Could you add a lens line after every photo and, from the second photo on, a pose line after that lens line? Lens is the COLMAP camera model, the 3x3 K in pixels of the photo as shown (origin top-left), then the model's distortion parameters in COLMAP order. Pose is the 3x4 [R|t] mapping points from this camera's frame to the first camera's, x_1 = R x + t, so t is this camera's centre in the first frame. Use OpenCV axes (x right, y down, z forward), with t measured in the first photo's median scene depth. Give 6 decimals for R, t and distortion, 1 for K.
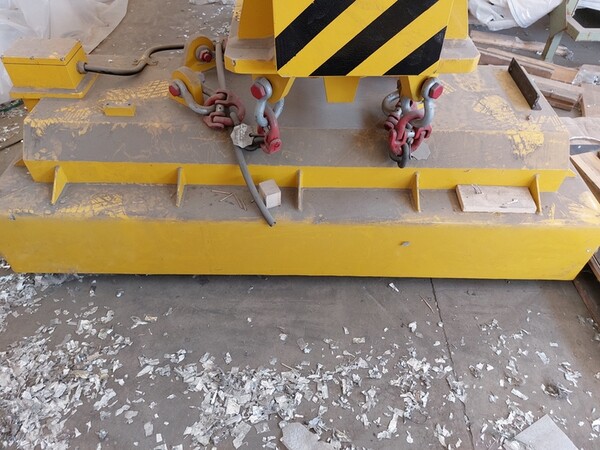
lens RADIAL K [[438.8, 0, 304.9], [0, 438.8, 220.3], [0, 0, 1]] dist [0.082759, -0.093478]
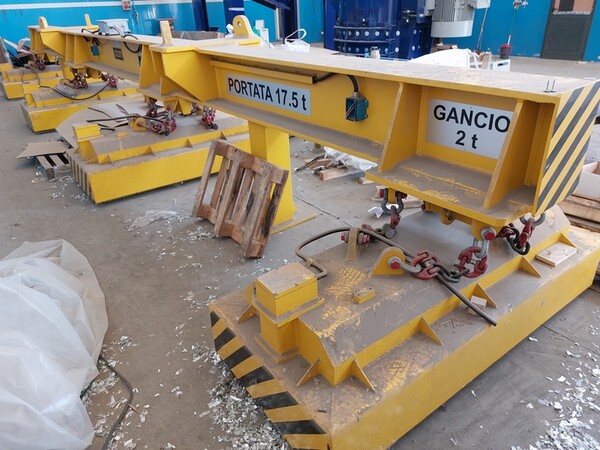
lens RADIAL K [[438.8, 0, 304.9], [0, 438.8, 220.3], [0, 0, 1]] dist [0.082759, -0.093478]
pose [[0.803102, -0.318652, 0.503476, -1.098885], [0.465293, 0.863214, -0.195865, -0.263618], [-0.372195, 0.391564, 0.841516, -0.069100]]
